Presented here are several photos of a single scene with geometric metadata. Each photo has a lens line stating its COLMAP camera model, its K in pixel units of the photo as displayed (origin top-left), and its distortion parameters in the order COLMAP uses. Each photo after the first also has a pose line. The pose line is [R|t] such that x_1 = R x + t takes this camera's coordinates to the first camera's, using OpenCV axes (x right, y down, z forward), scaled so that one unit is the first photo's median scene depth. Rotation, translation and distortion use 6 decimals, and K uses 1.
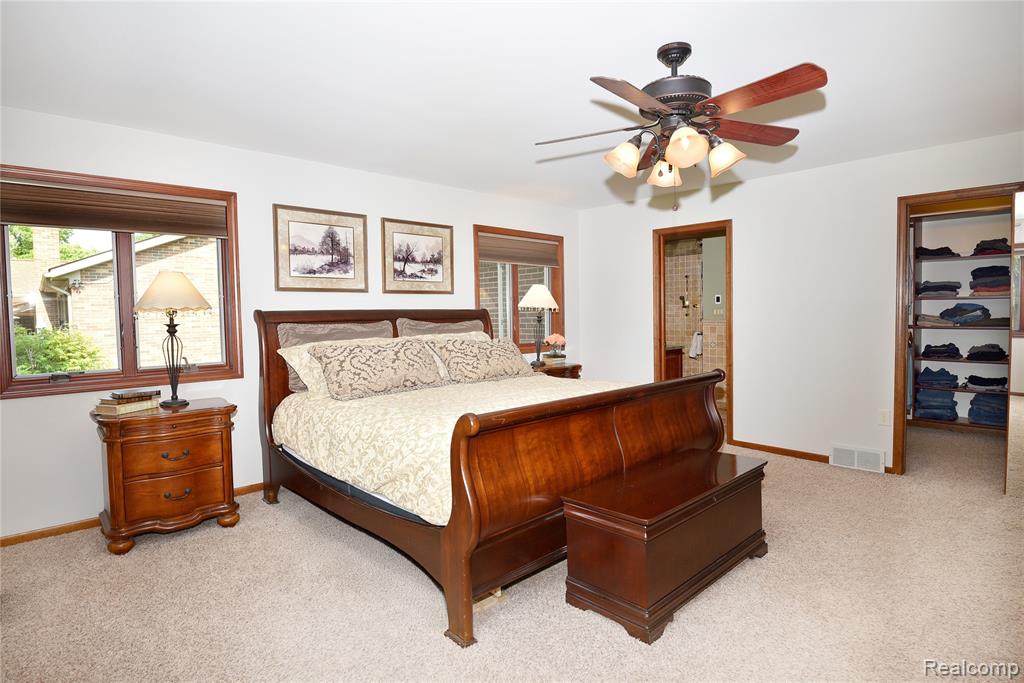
lens RADIAL K [[532.7, 0, 512.0], [0, 532.7, 341.5], [0, 0, 1]] dist [-0.000126, -0.000163]
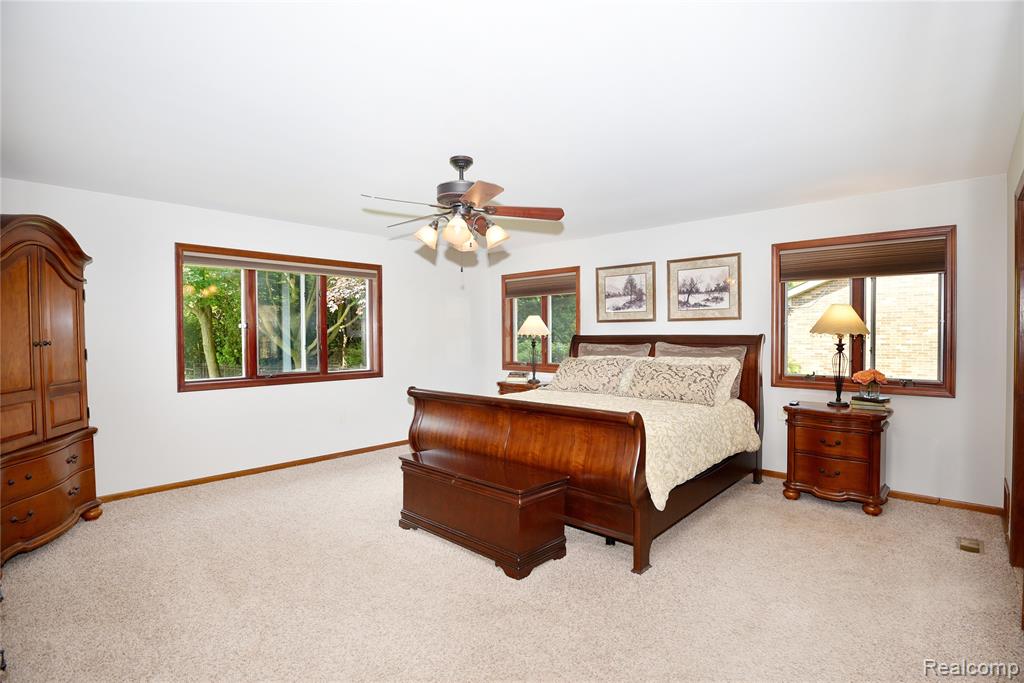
lens RADIAL K [[507.8, 0, 512.0], [0, 507.8, 341.5], [0, 0, 1]] dist [-0.001772, -0.012978]
pose [[0.064121, 0.023573, -0.997664, 0.913898], [-0.056596, 0.998198, 0.019948, -0.047803], [0.996336, 0.055184, 0.065339, 0.571853]]
